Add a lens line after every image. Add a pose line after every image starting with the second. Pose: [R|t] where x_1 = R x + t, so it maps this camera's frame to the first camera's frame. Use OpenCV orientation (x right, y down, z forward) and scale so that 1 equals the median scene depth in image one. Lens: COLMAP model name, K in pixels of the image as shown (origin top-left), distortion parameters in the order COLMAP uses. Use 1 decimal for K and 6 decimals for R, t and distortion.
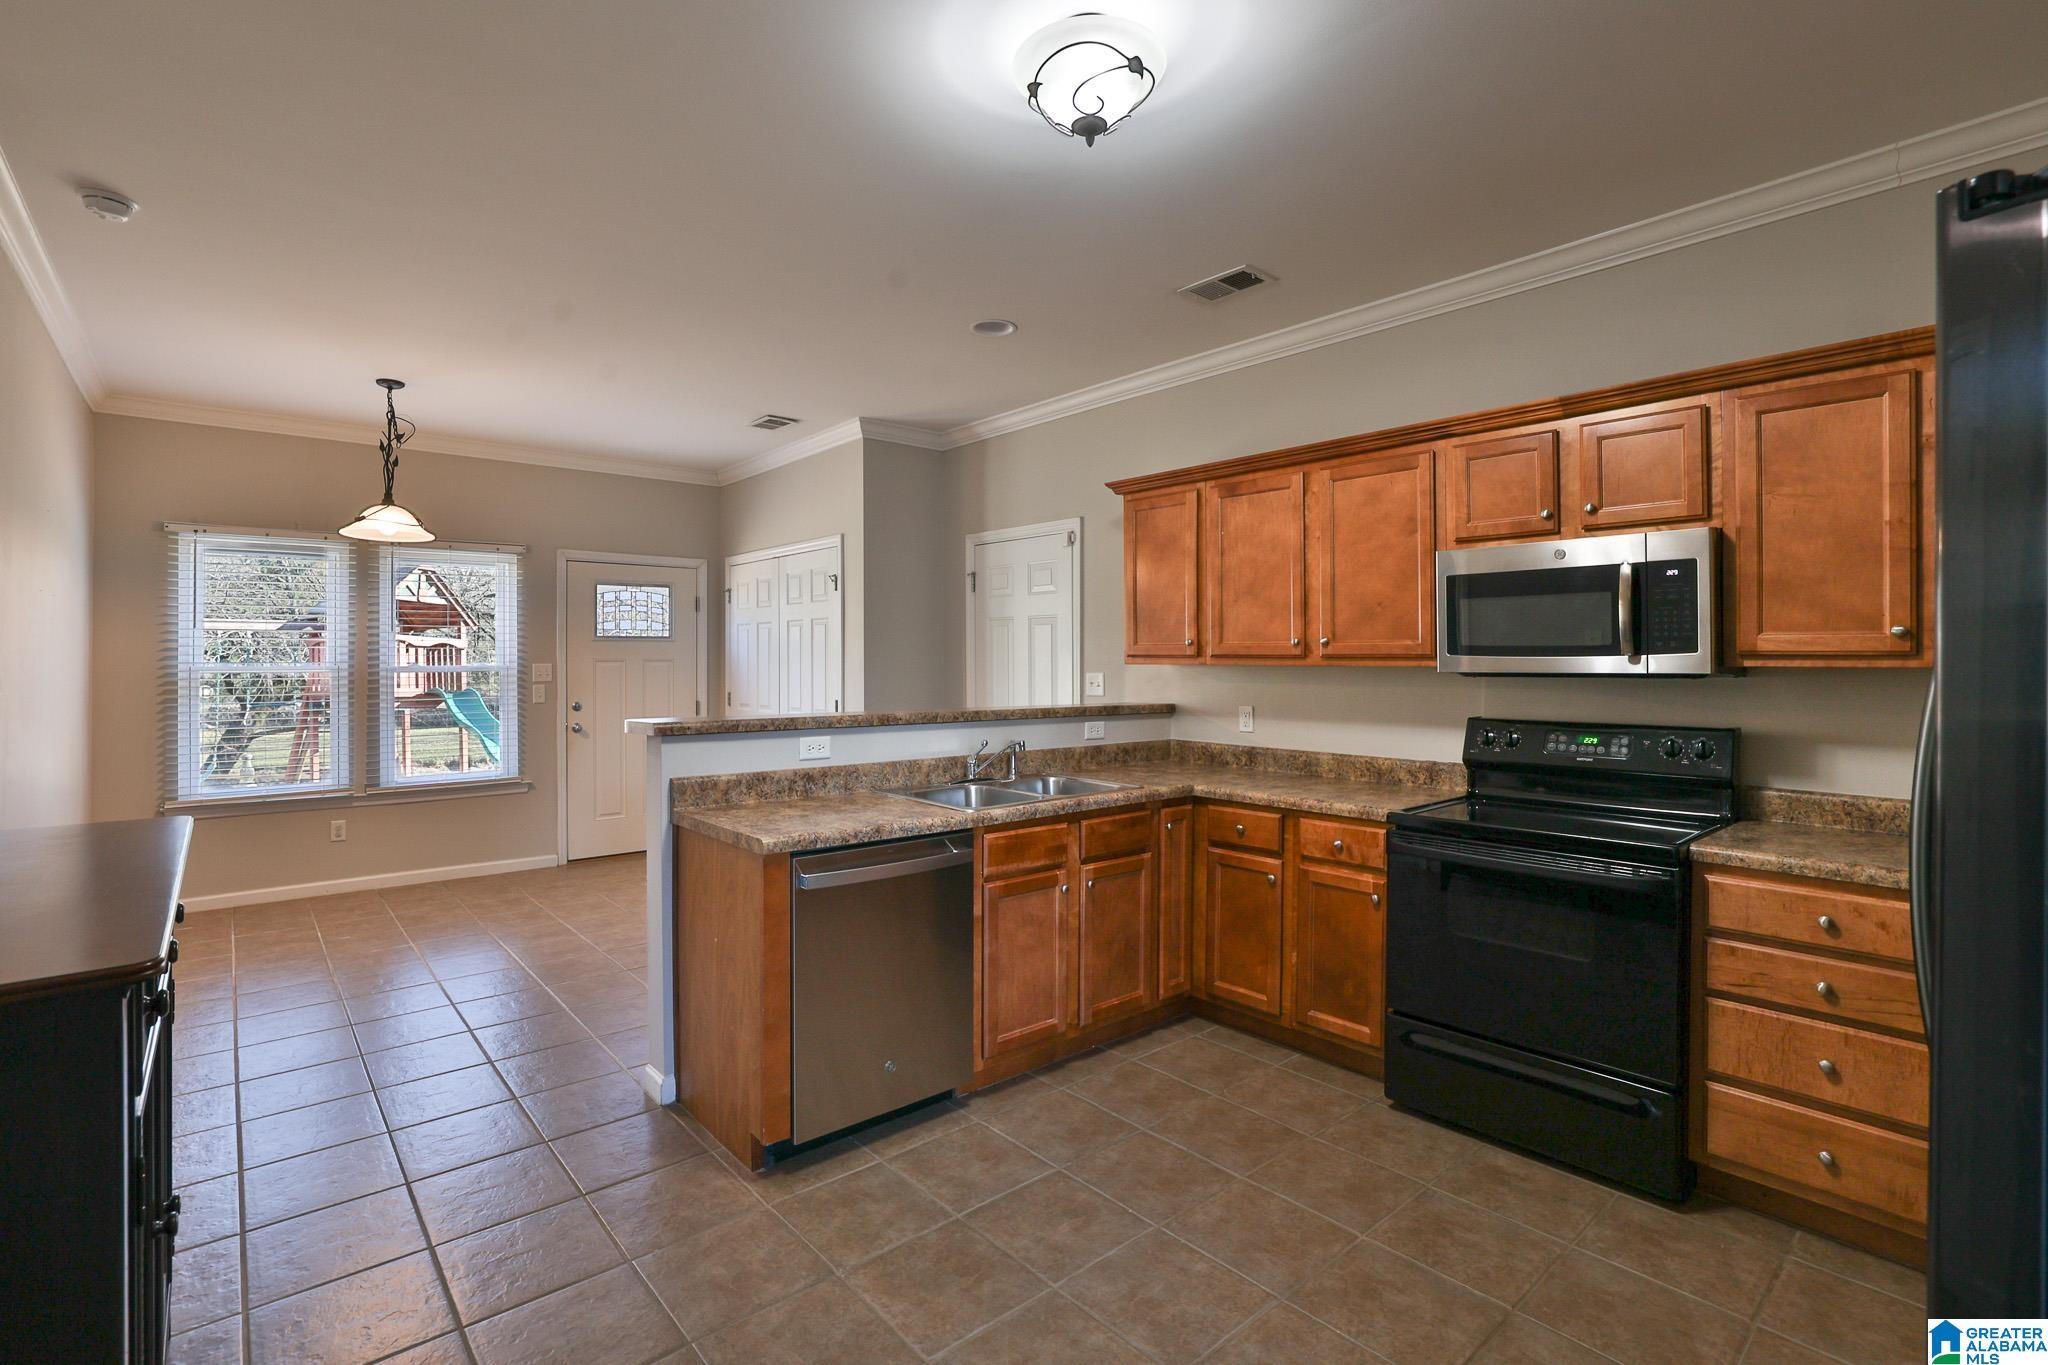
lens RADIAL K [[962.0, 0, 976.9], [0, 962.0, 656.5], [0, 0, 1]] dist [-0.051039, 0.019740]
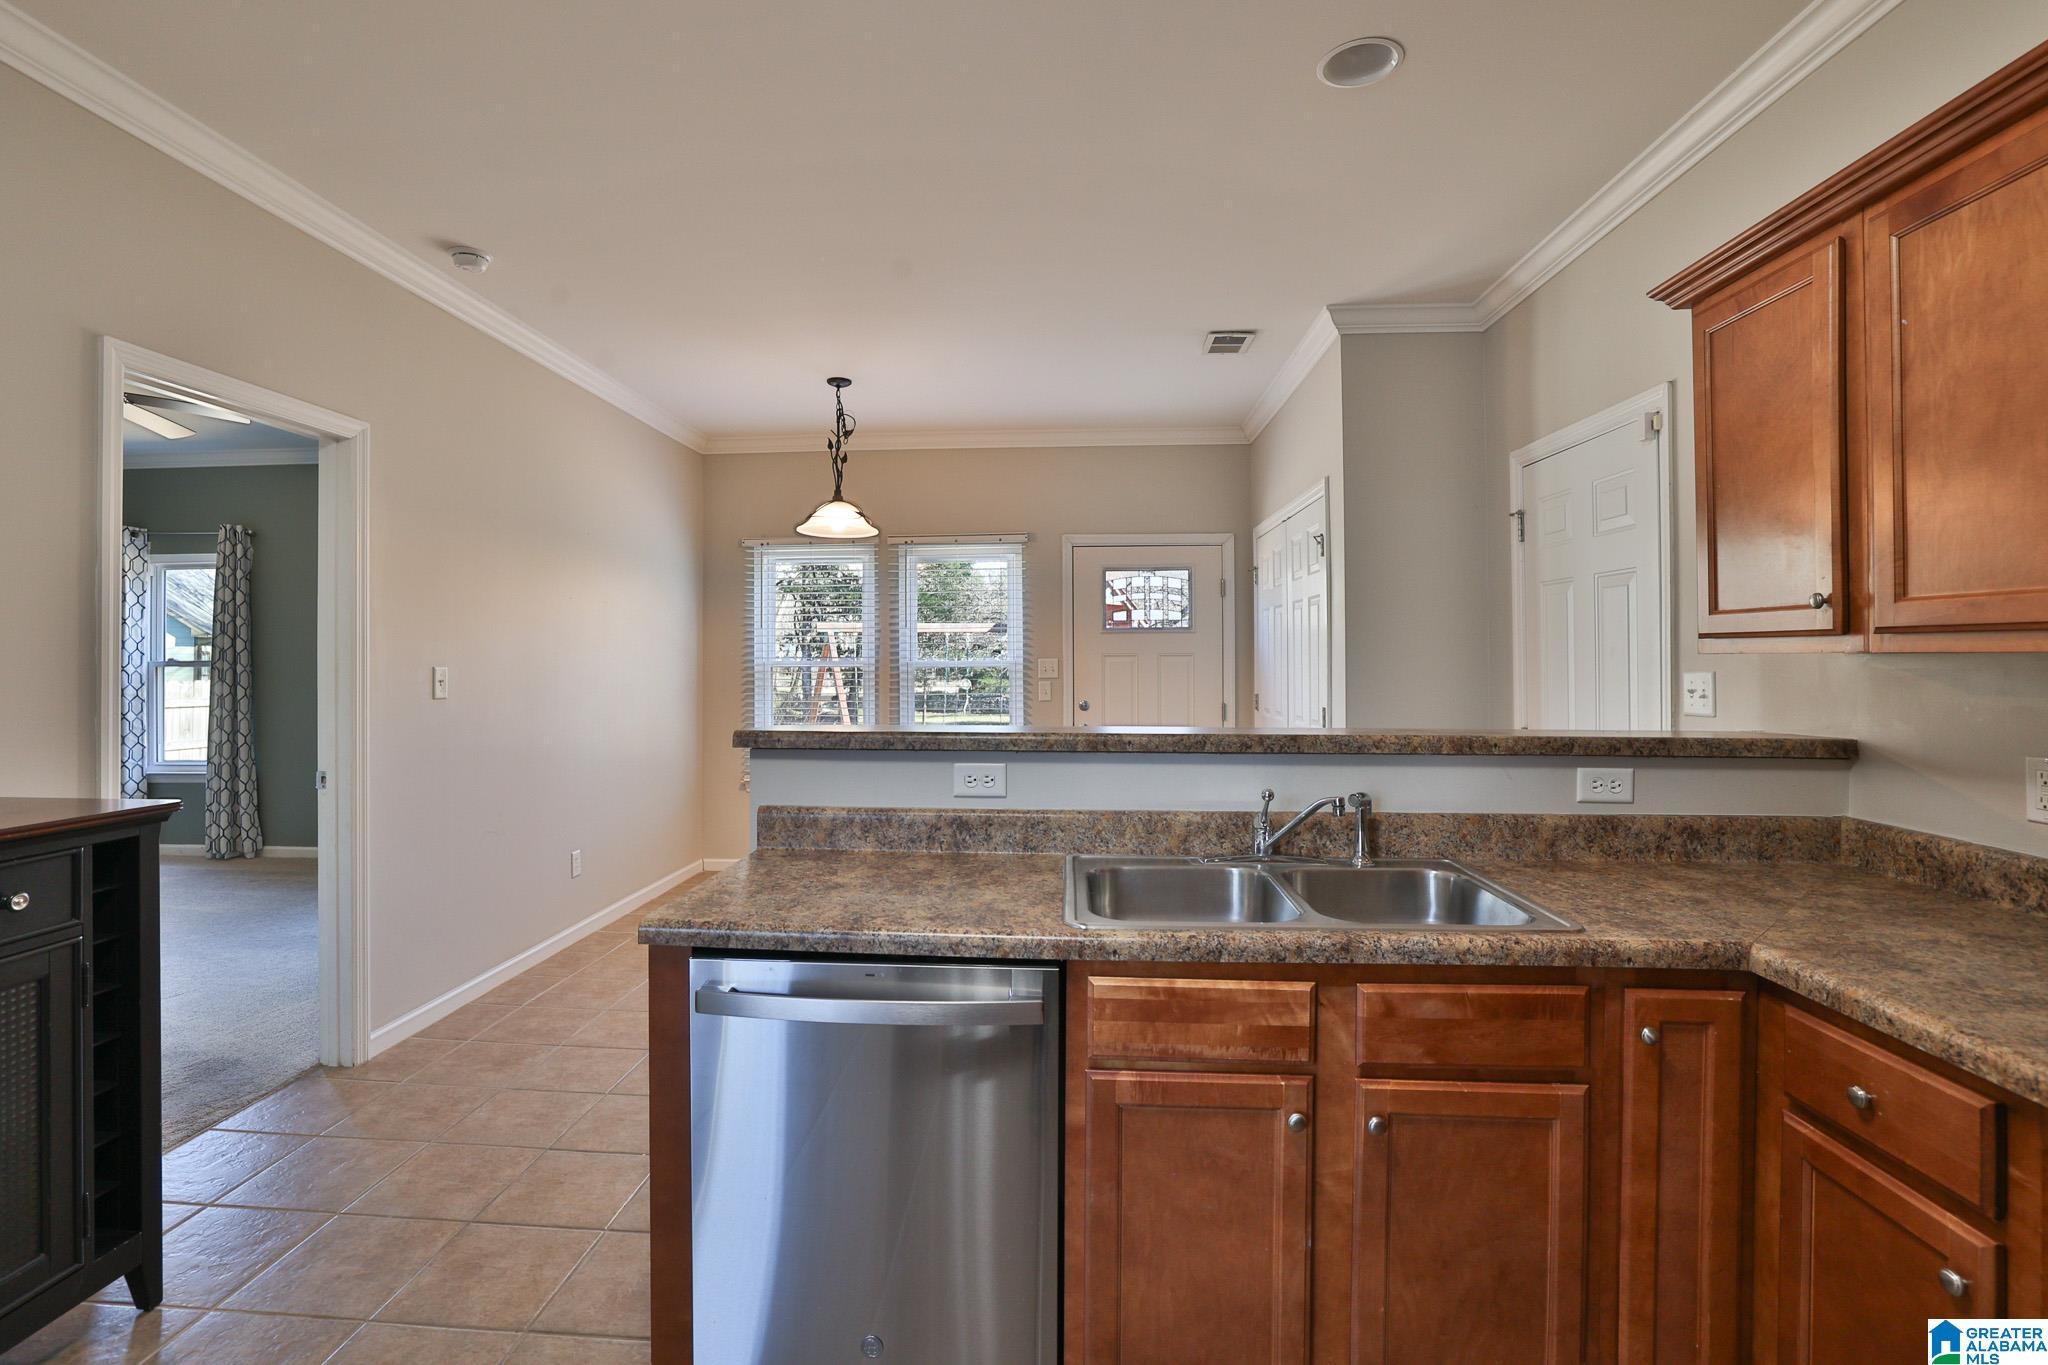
lens RADIAL K [[962.0, 0, 976.9], [0, 962.0, 656.5], [0, 0, 1]] dist [-0.051039, 0.019740]
pose [[0.715065, -0.003512, -0.699049, 0.242997], [0.004211, 0.999991, -0.000717, 0.009012], [0.699046, -0.002431, 0.715073, 0.436973]]
